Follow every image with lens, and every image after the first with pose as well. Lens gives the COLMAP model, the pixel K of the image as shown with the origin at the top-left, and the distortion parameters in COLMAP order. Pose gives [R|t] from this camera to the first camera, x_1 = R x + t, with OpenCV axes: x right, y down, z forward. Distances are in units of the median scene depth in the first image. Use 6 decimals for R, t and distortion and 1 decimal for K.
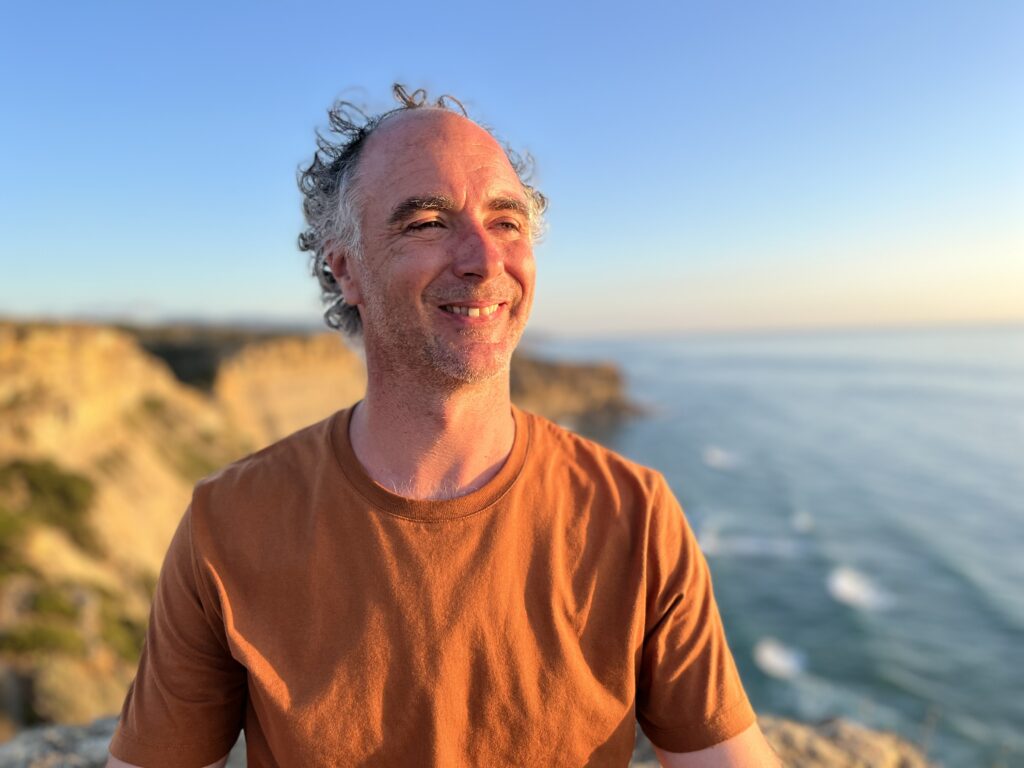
lens RADIAL K [[717.8, 0, 512.0], [0, 717.8, 384.0], [0, 0, 1]] dist [0.003833, 0.001389]
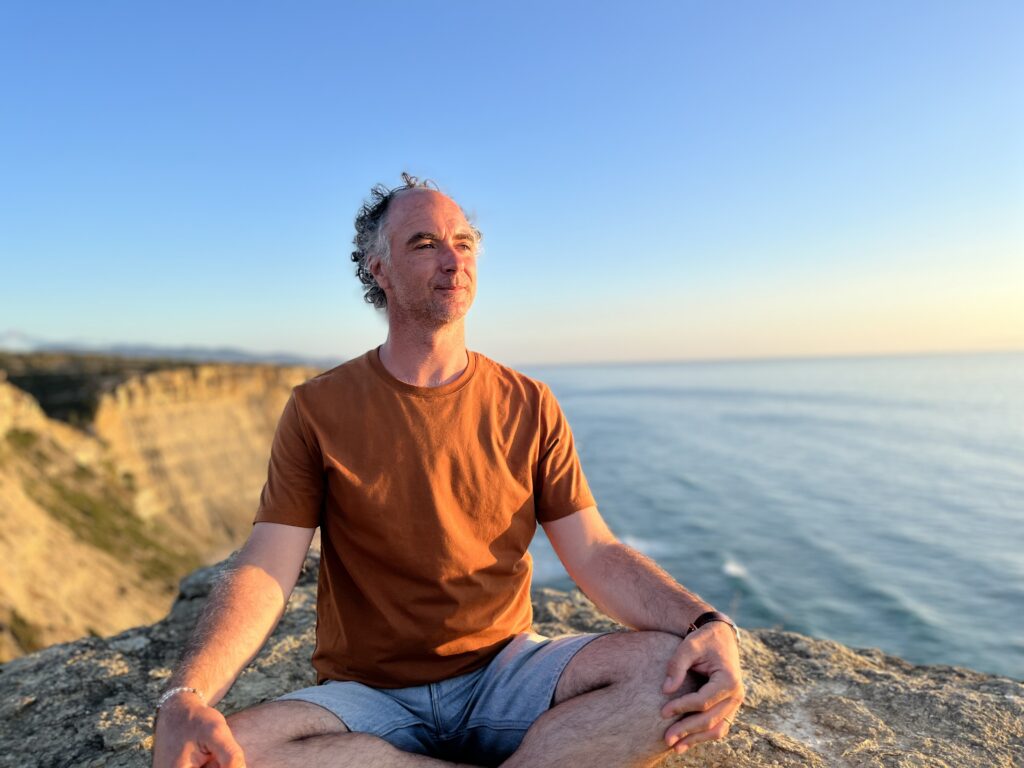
lens RADIAL K [[717.8, 0, 512.0], [0, 717.8, 384.0], [0, 0, 1]] dist [0.003833, 0.001389]
pose [[0.994111, -0.010133, 0.107893, -0.093450], [0.018048, 0.997195, -0.072643, 0.294092], [-0.106854, 0.074163, 0.991505, -0.927598]]
